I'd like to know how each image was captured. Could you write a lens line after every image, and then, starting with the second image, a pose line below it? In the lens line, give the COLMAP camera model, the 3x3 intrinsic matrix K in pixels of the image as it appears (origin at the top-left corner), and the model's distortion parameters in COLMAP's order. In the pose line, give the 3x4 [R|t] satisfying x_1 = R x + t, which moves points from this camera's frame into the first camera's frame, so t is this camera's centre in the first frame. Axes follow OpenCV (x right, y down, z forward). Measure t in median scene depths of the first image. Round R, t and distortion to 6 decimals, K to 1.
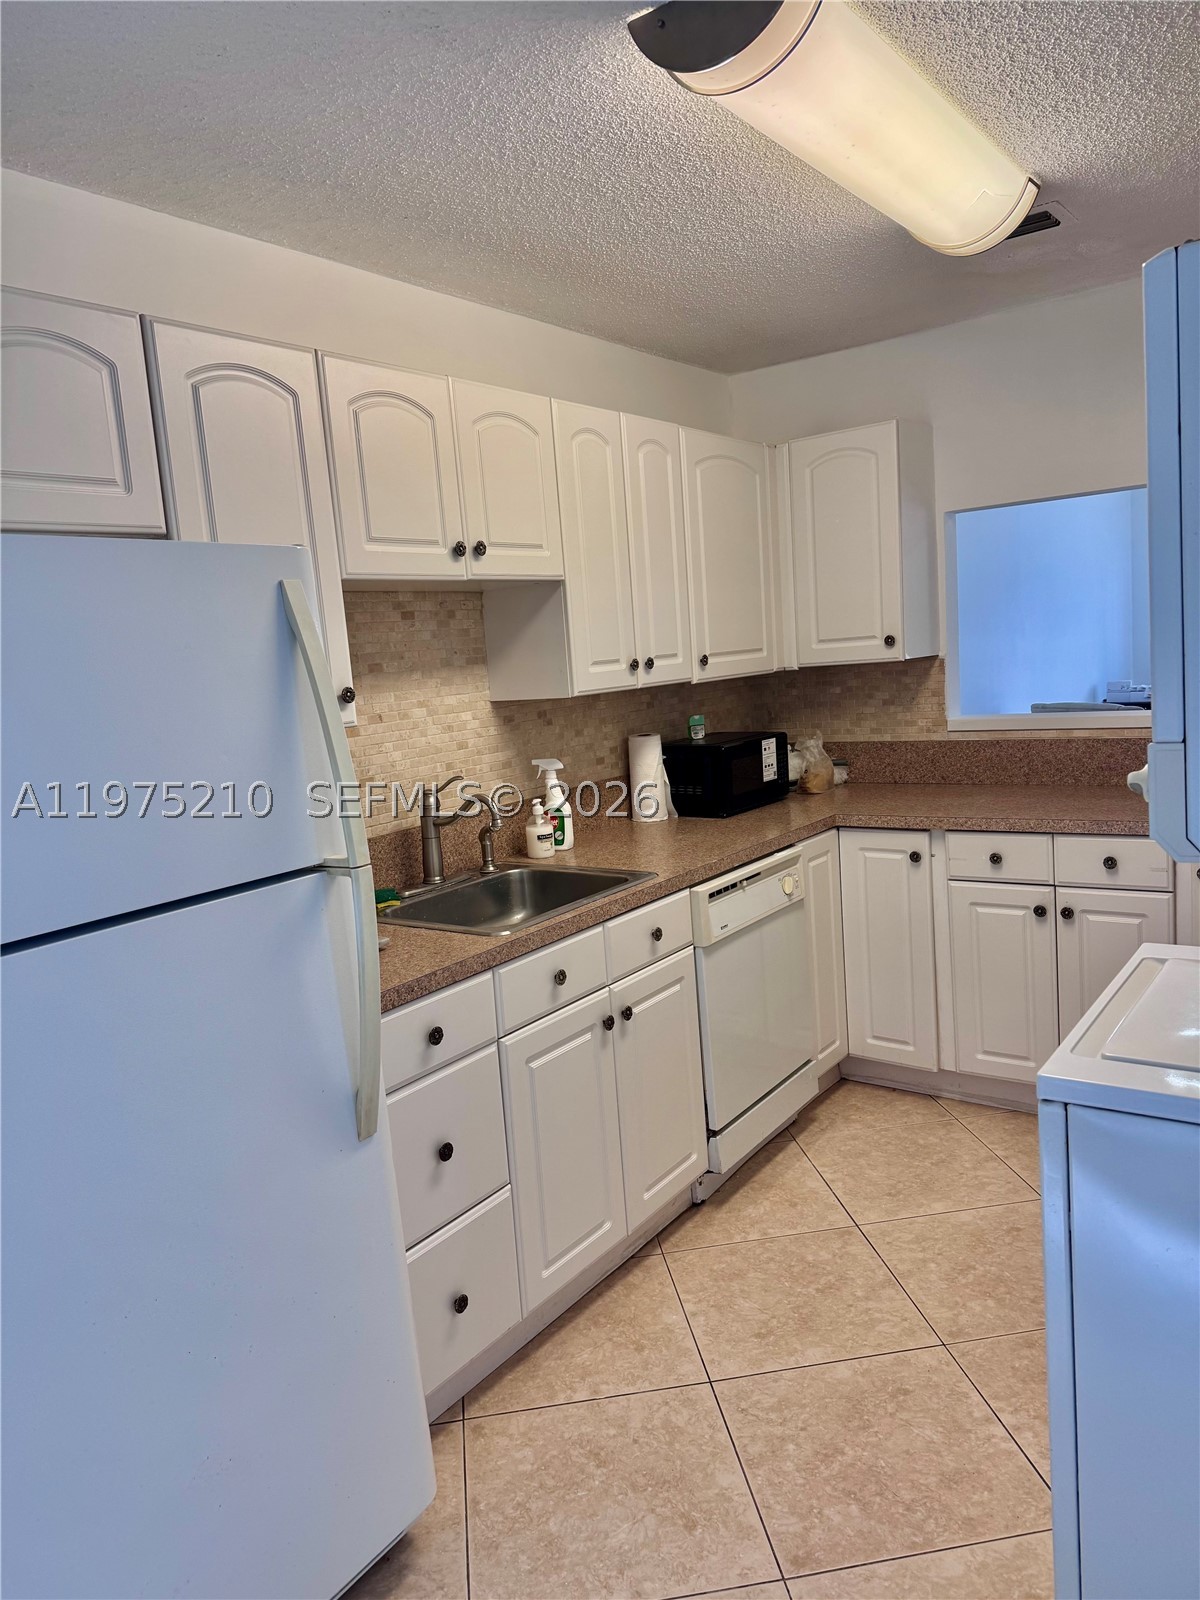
lens RADIAL K [[1144.9, 0, 625.4], [0, 1144.9, 801.5], [0, 0, 1]] dist [0.095815, -0.096880]
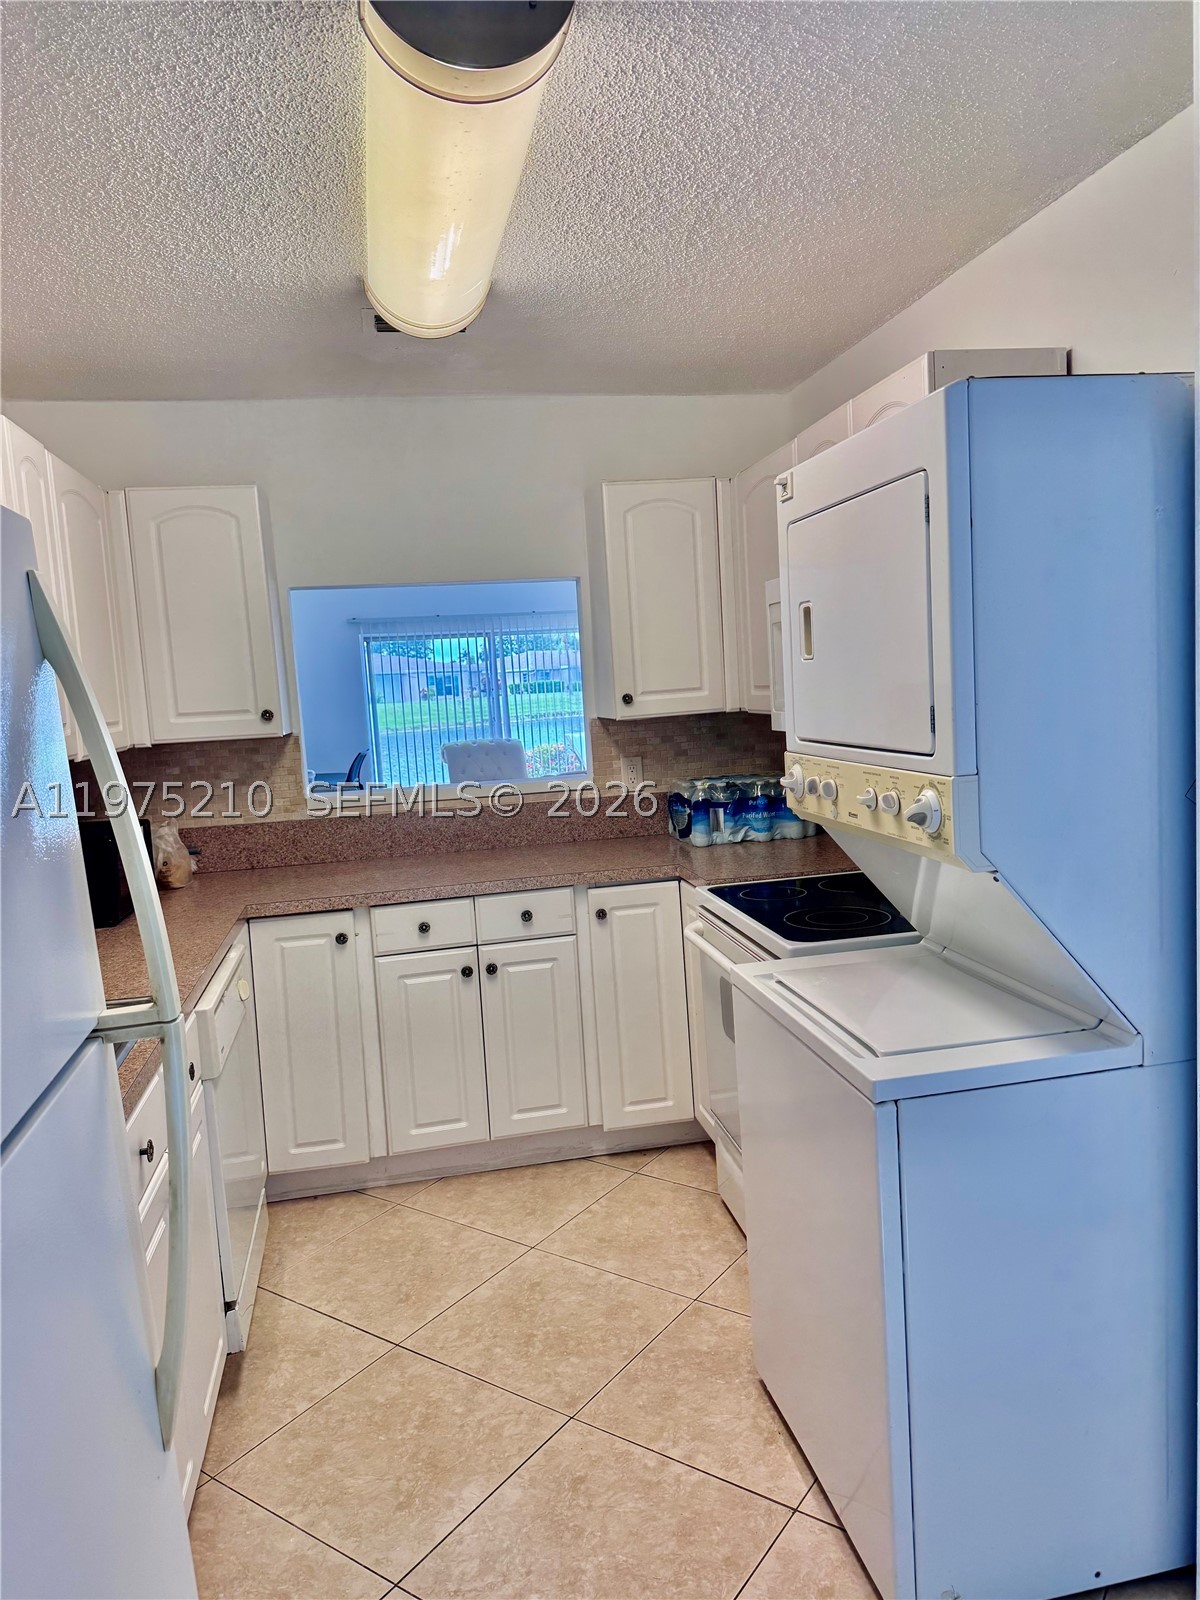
lens RADIAL K [[1120.8, 0, 600.0], [0, 1120.8, 800.0], [0, 0, 1]] dist [0.094421, -0.107289]
pose [[0.690153, -0.045977, 0.722201, -0.273108], [0.107253, 0.993457, -0.039248, -0.006296], [-0.715671, 0.104546, 0.690569, 0.193947]]
